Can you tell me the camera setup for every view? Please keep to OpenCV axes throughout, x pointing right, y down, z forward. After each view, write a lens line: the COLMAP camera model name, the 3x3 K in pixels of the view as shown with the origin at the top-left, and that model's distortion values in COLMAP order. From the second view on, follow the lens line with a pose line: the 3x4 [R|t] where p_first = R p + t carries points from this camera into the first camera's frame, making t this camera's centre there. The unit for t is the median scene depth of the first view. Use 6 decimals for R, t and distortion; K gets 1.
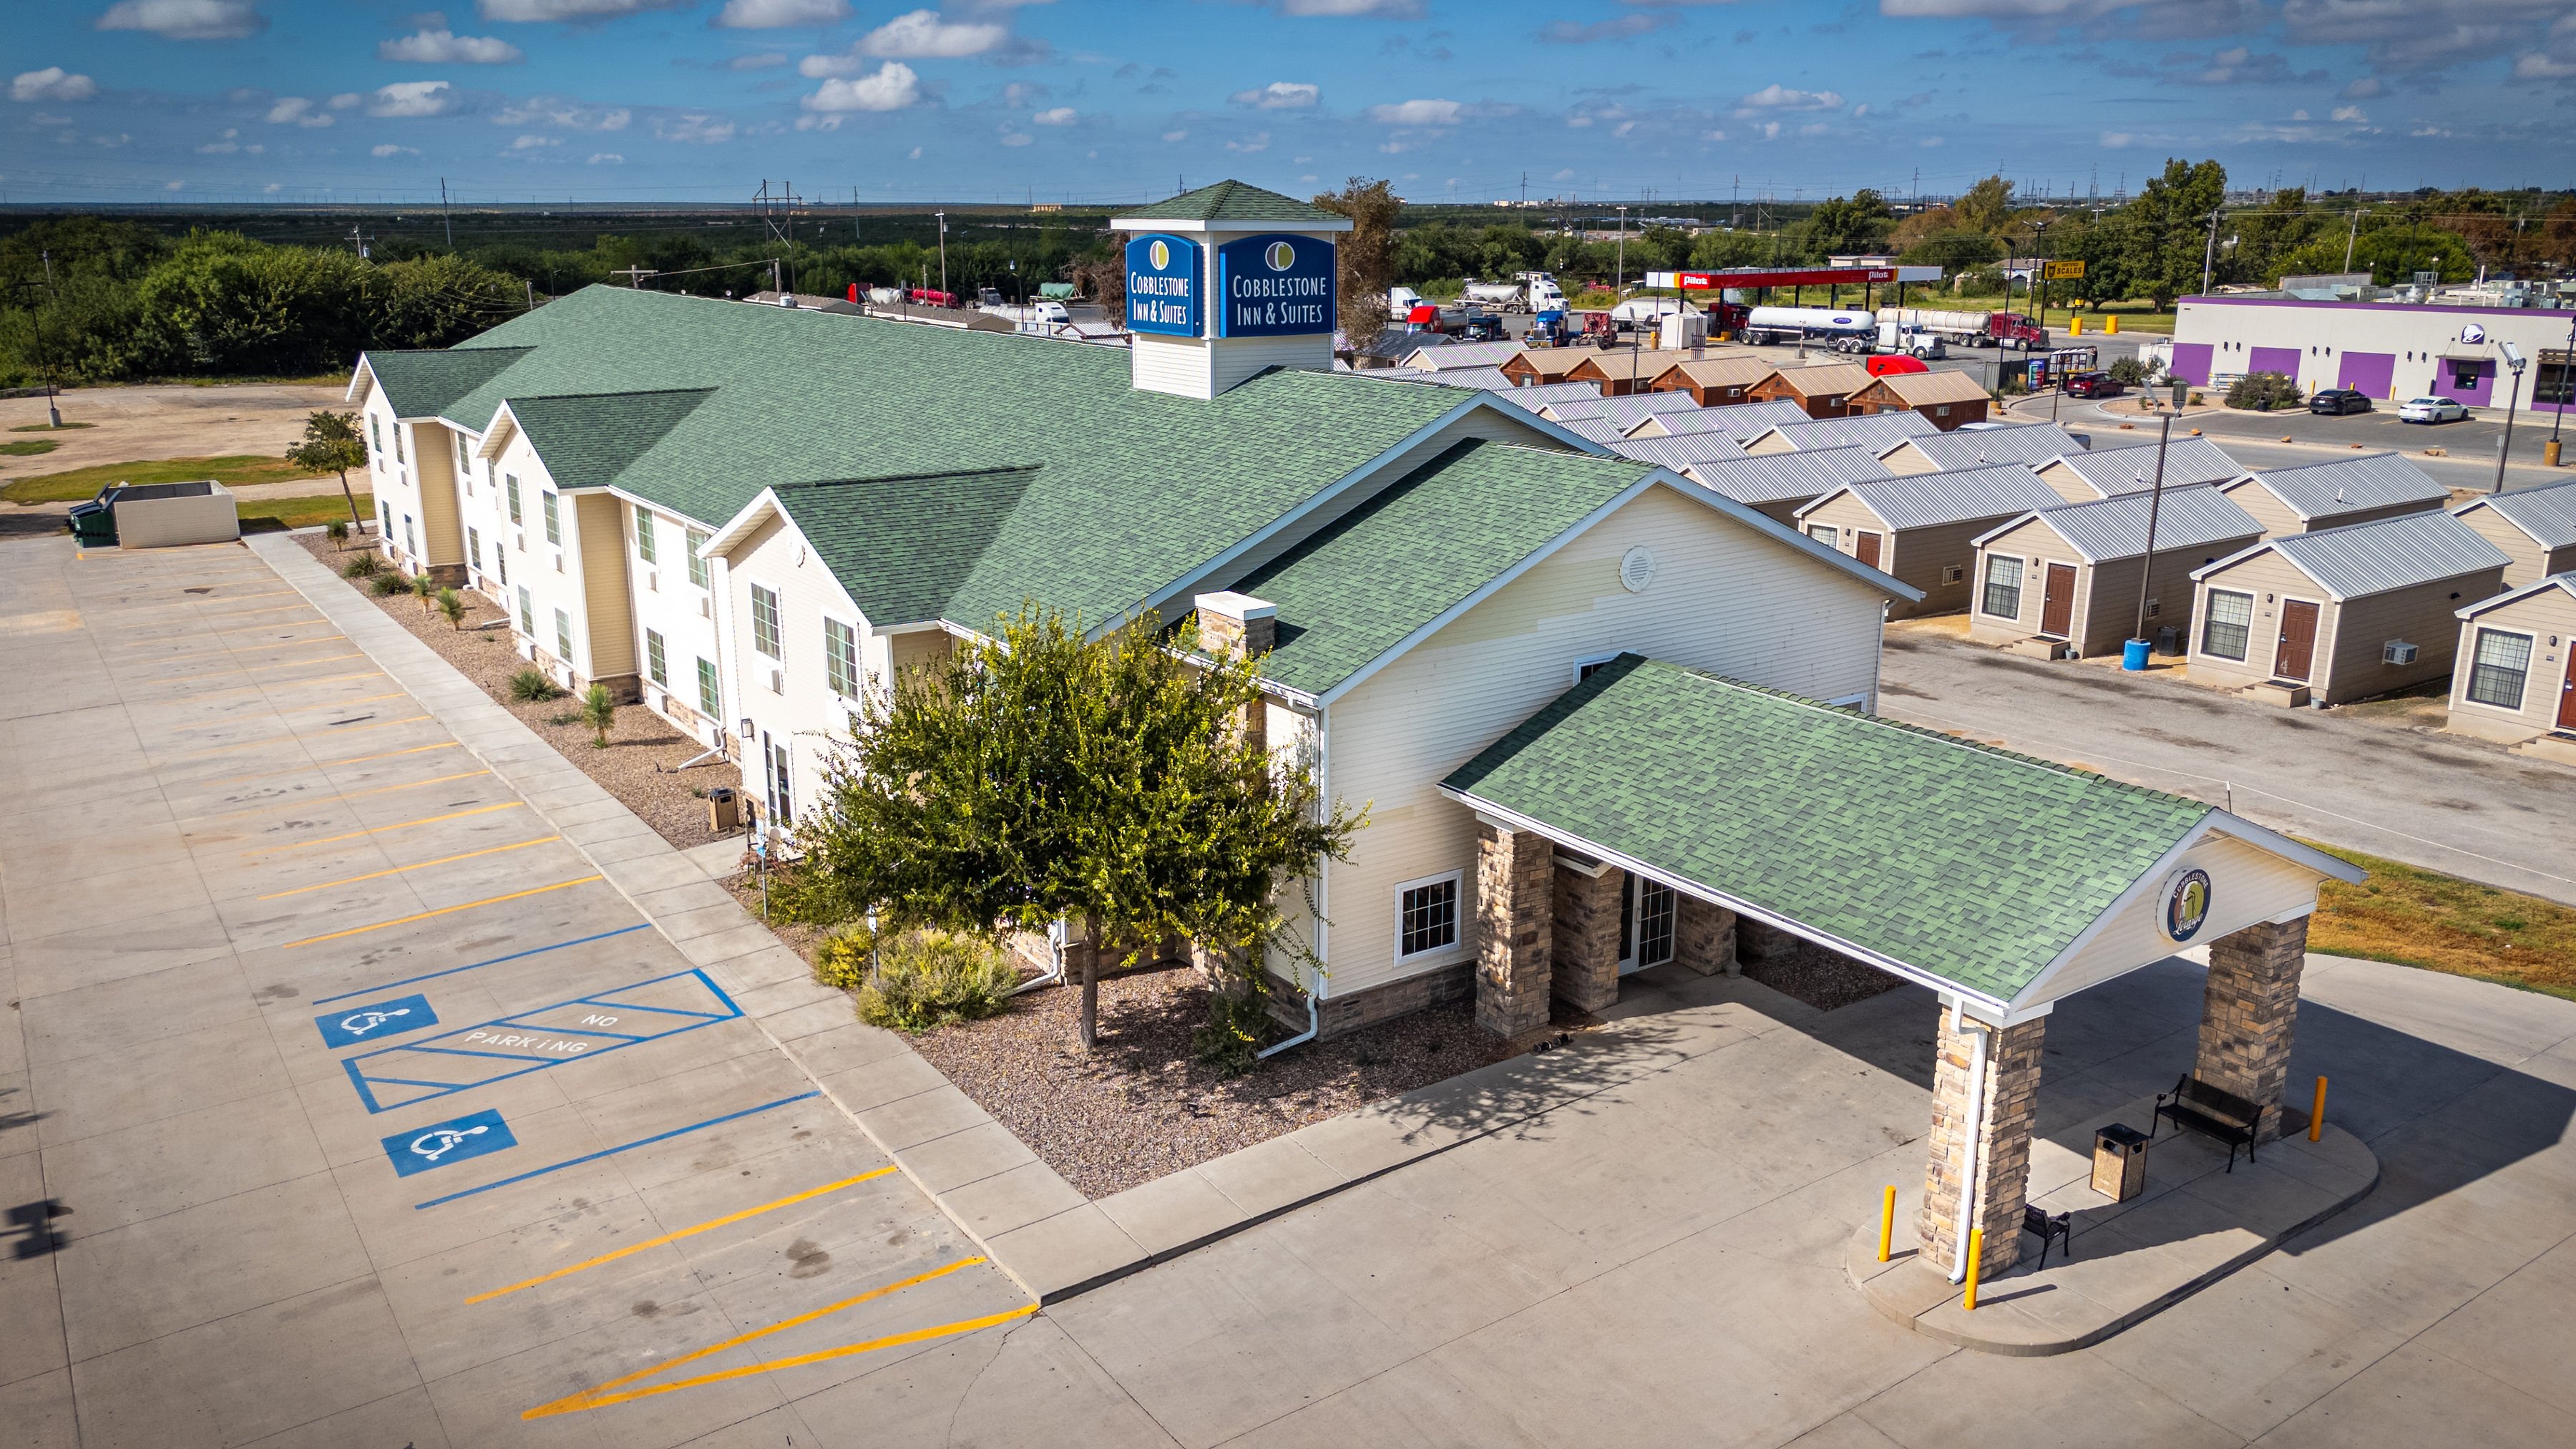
lens RADIAL K [[1879.8, 0, 1257.4], [0, 1879.8, 716.1], [0, 0, 1]] dist [0.035436, -0.000676]
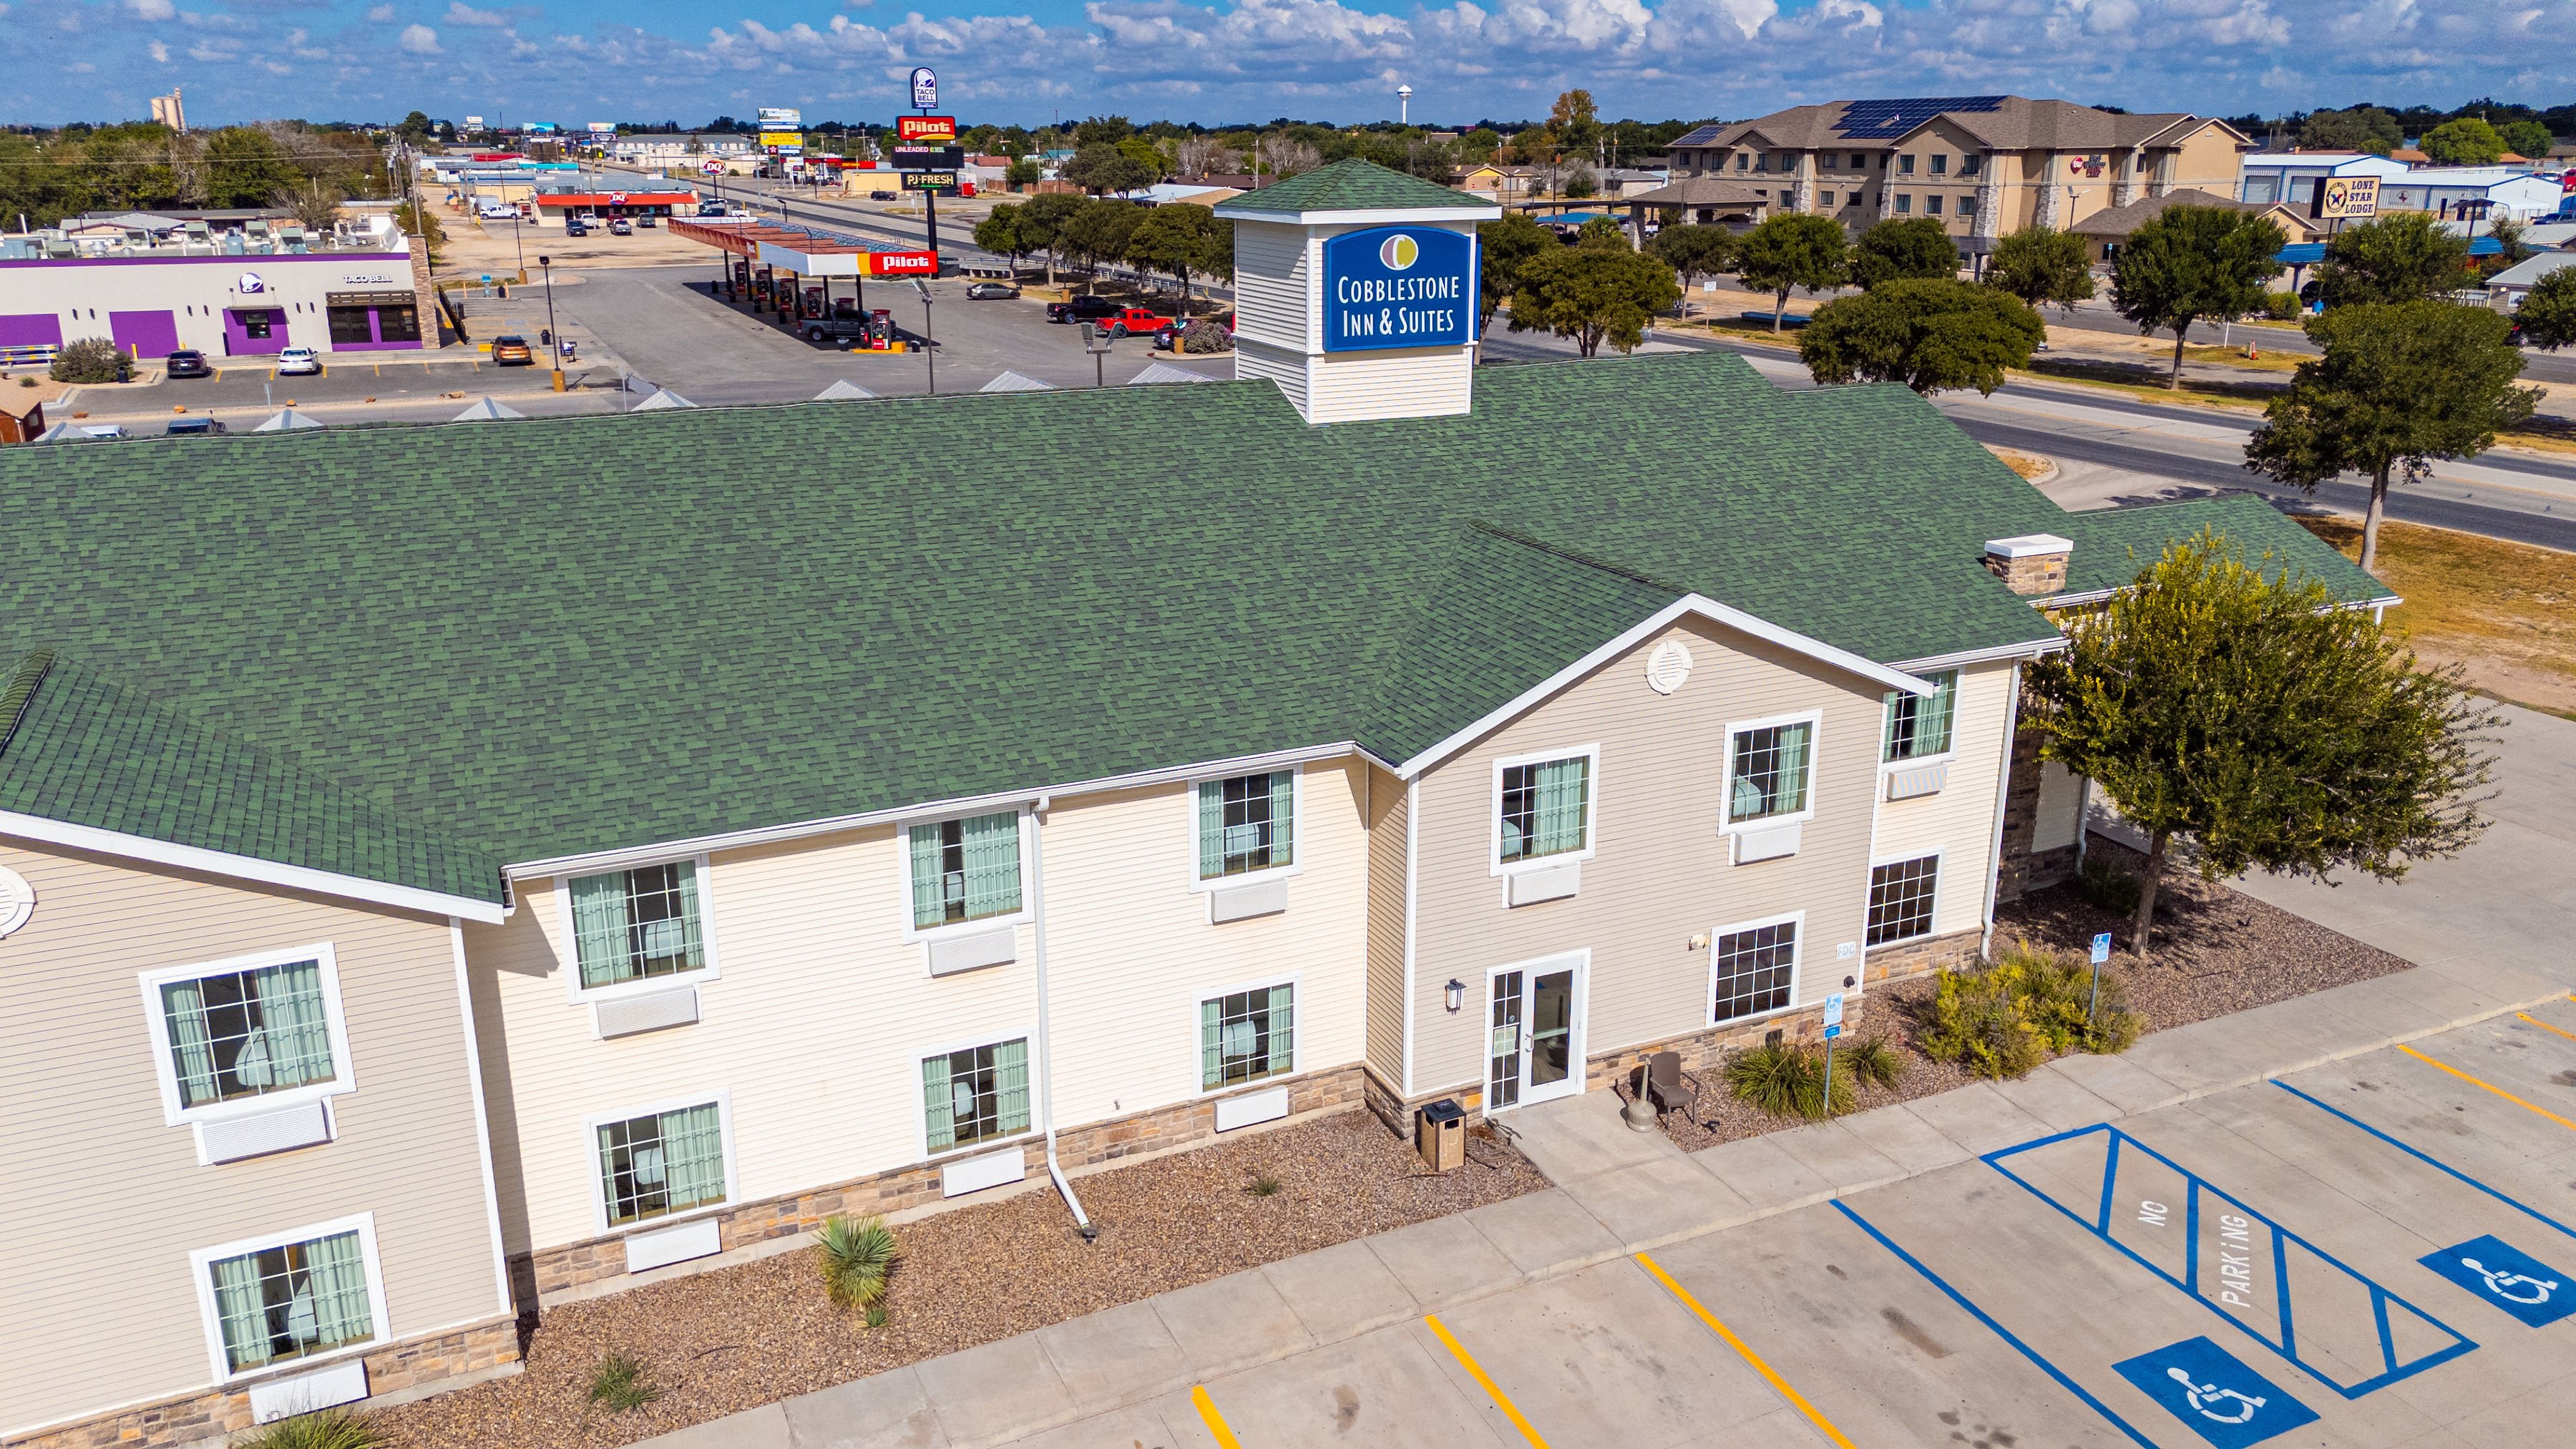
lens RADIAL K [[1965.2, 0, 1257.1], [0, 1965.2, 727.3], [0, 0, 1]] dist [0.064739, -0.042952]
pose [[0.158839, -0.287798, 0.944427, -0.948608], [0.263594, 0.934210, 0.240352, -0.279301], [-0.951466, 0.210769, 0.224251, 0.927100]]
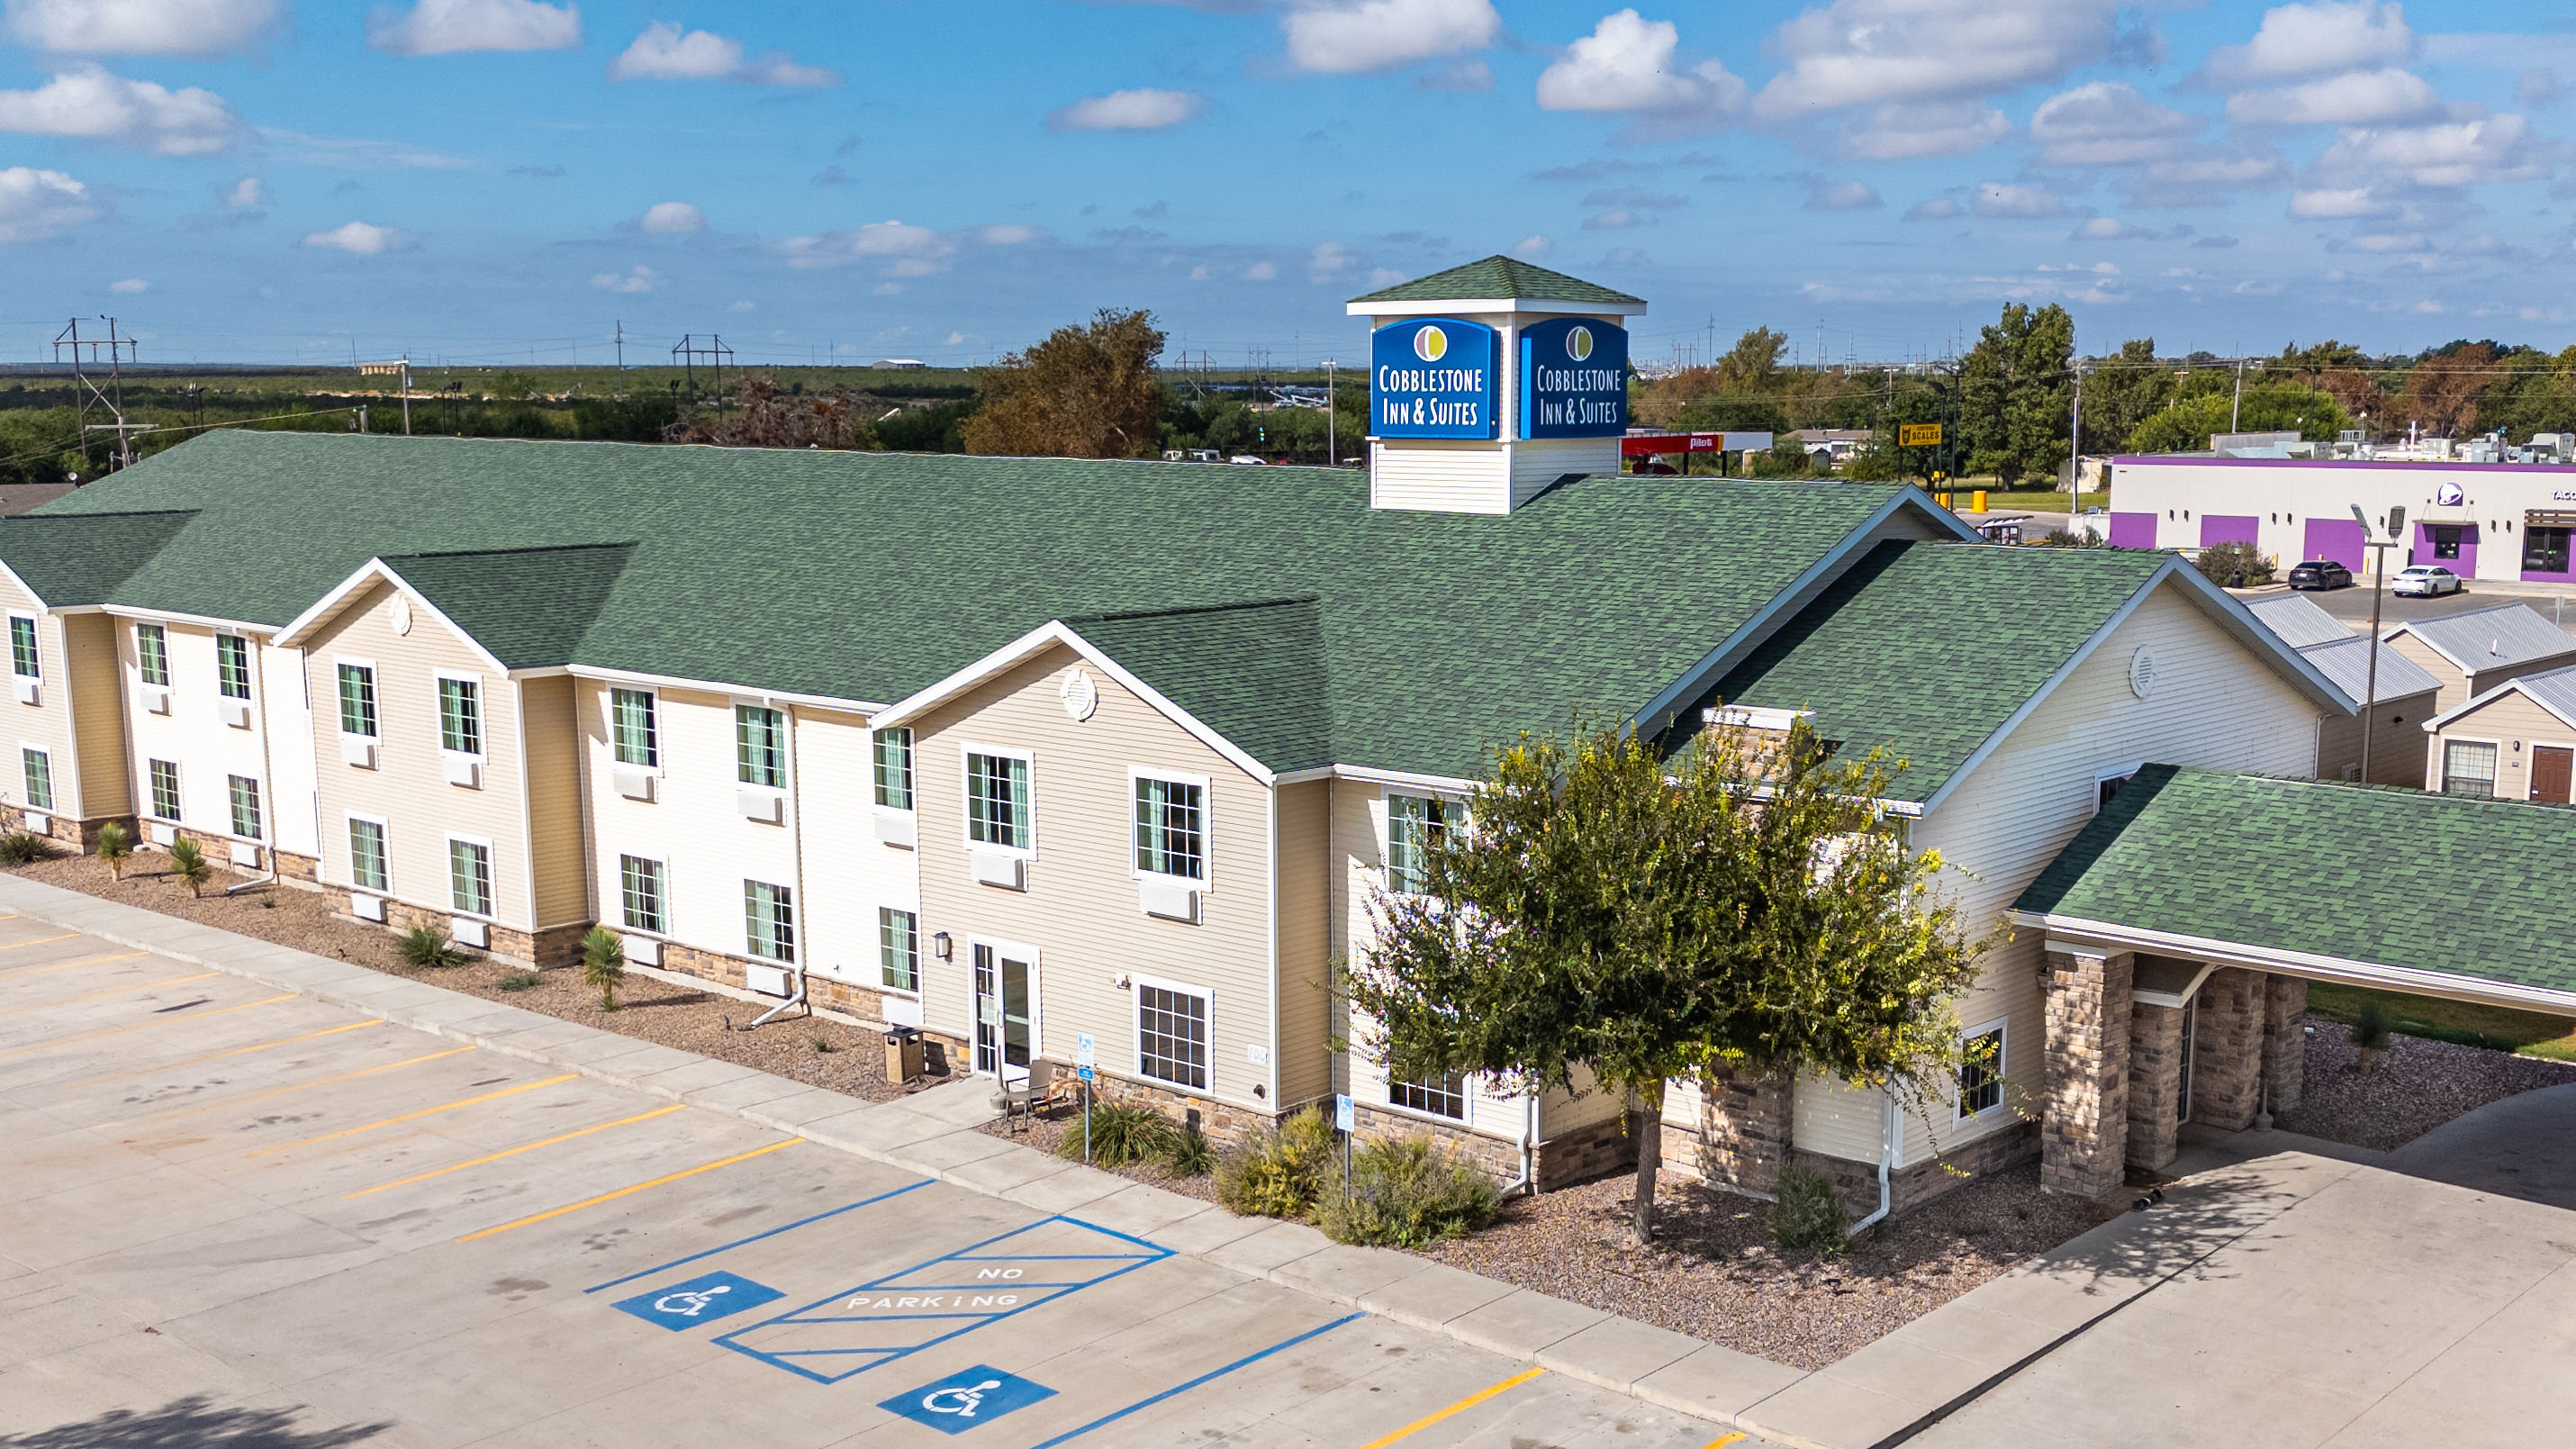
lens RADIAL K [[2664.2, 0, 1341.0], [0, 2664.2, 873.3], [0, 0, 1]] dist [0.068963, -0.021756]
pose [[0.971342, -0.043937, 0.233592, -0.380013], [0.062425, 0.995424, -0.072350, 0.069122], [-0.229344, 0.084858, 0.969639, -0.105758]]
